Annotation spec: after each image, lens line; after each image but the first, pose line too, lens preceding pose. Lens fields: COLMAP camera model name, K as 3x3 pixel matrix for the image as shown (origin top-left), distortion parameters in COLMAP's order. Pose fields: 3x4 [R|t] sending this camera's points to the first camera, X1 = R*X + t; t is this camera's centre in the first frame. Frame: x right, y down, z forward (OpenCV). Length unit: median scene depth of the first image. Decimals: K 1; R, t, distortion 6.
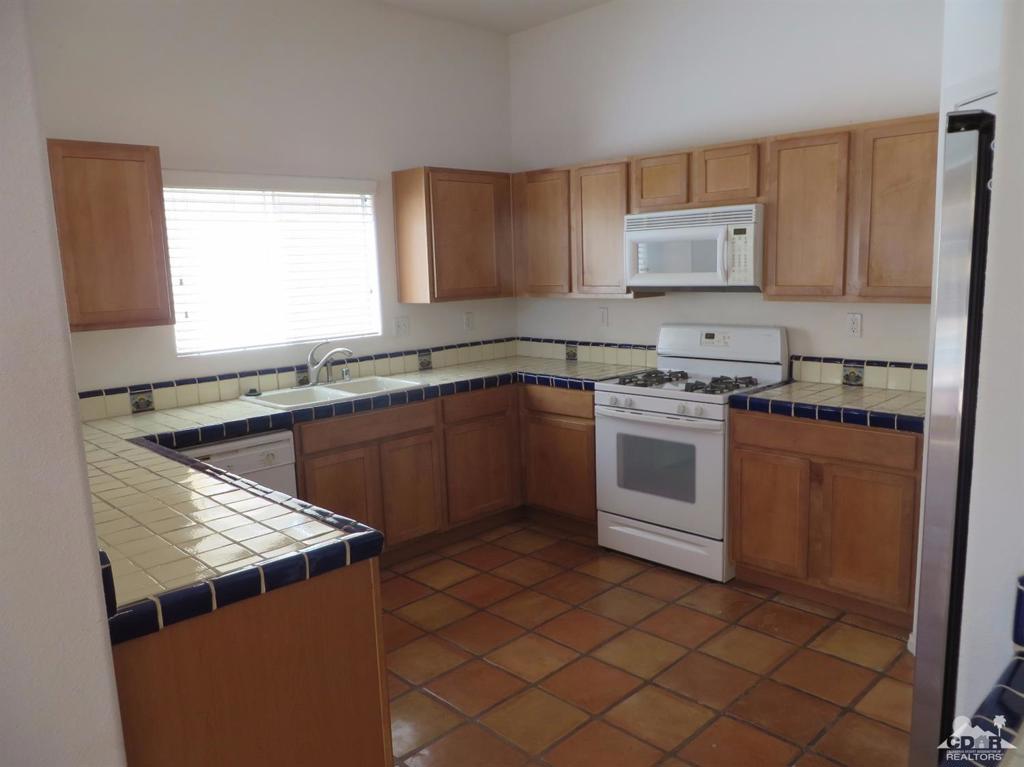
lens RADIAL K [[763.5, 0, 516.9], [0, 763.5, 382.6], [0, 0, 1]] dist [0.001864, 0.001012]
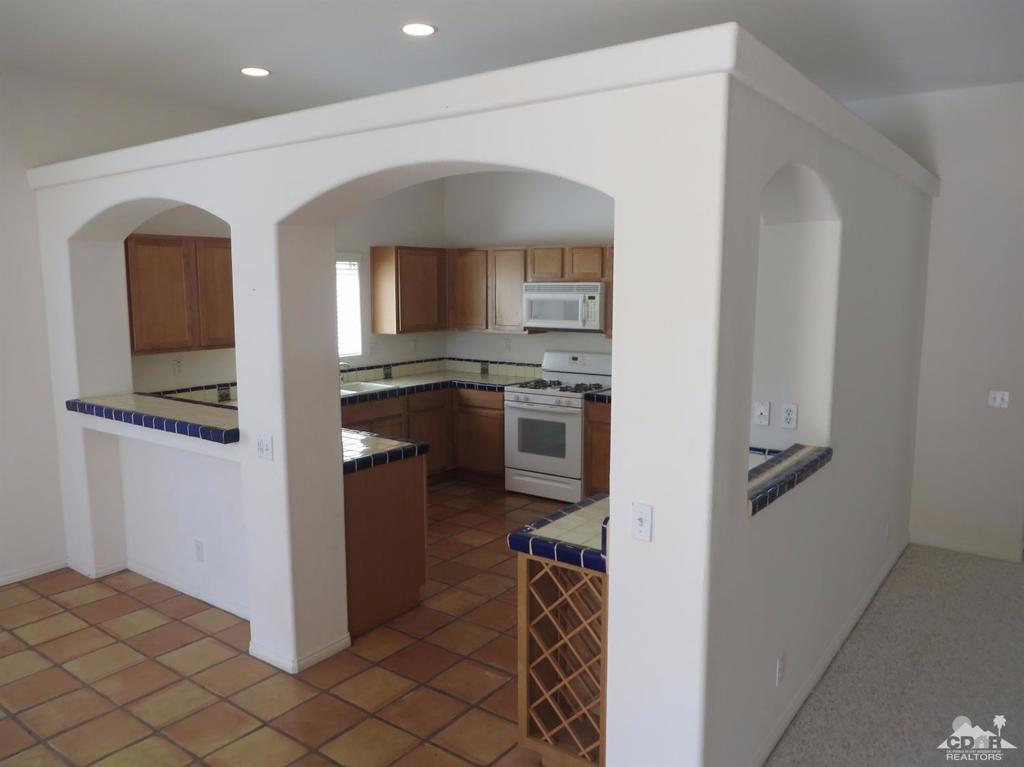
lens RADIAL K [[763.5, 0, 510.0], [0, 763.5, 384.0], [0, 0, 1]] dist [0.001864, 0.001012]
pose [[0.988076, 0.010665, 0.153599, -0.131668], [-0.006694, 0.999630, -0.026348, 0.036582], [-0.153824, 0.025005, 0.987782, -0.579579]]
